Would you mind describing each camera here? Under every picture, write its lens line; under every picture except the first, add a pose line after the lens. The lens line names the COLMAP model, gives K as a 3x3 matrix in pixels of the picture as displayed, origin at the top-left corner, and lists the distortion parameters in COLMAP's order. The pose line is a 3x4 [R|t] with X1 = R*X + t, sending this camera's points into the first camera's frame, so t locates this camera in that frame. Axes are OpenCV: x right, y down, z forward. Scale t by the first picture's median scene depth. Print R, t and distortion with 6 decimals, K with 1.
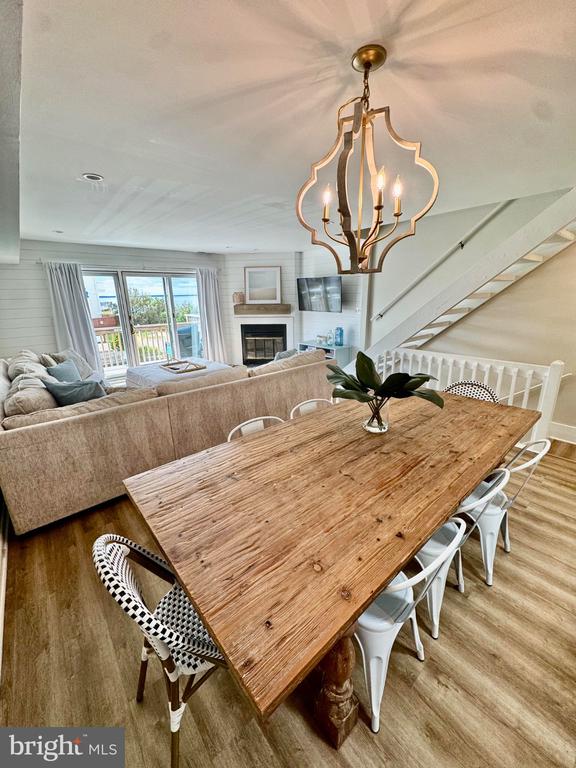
lens RADIAL K [[306.1, 0, 289.8], [0, 306.1, 383.4], [0, 0, 1]] dist [-0.001917, -0.000150]
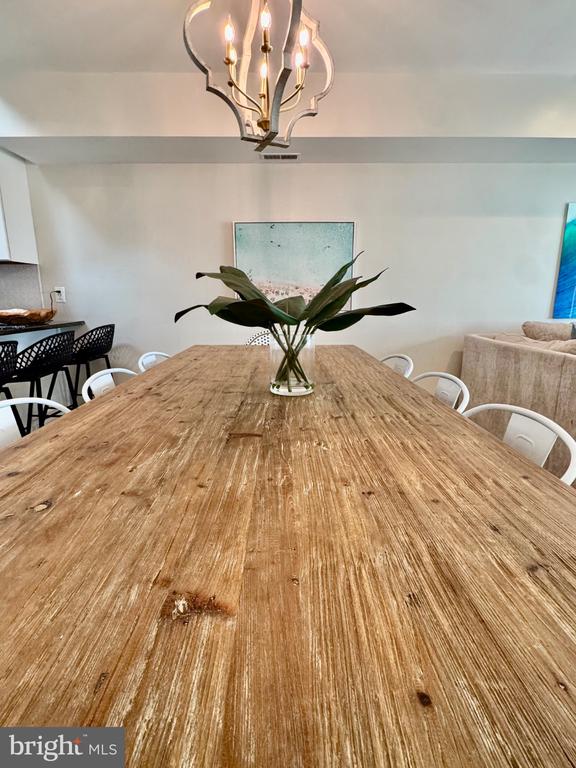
lens RADIAL K [[375.4, 0, 288.2], [0, 375.4, 382.1], [0, 0, 1]] dist [-0.004126, -0.000516]
pose [[-0.643194, 0.184670, -0.743100, 0.243571], [-0.202626, 0.894834, 0.397762, -0.042369], [0.738406, 0.406410, -0.538133, 0.421430]]
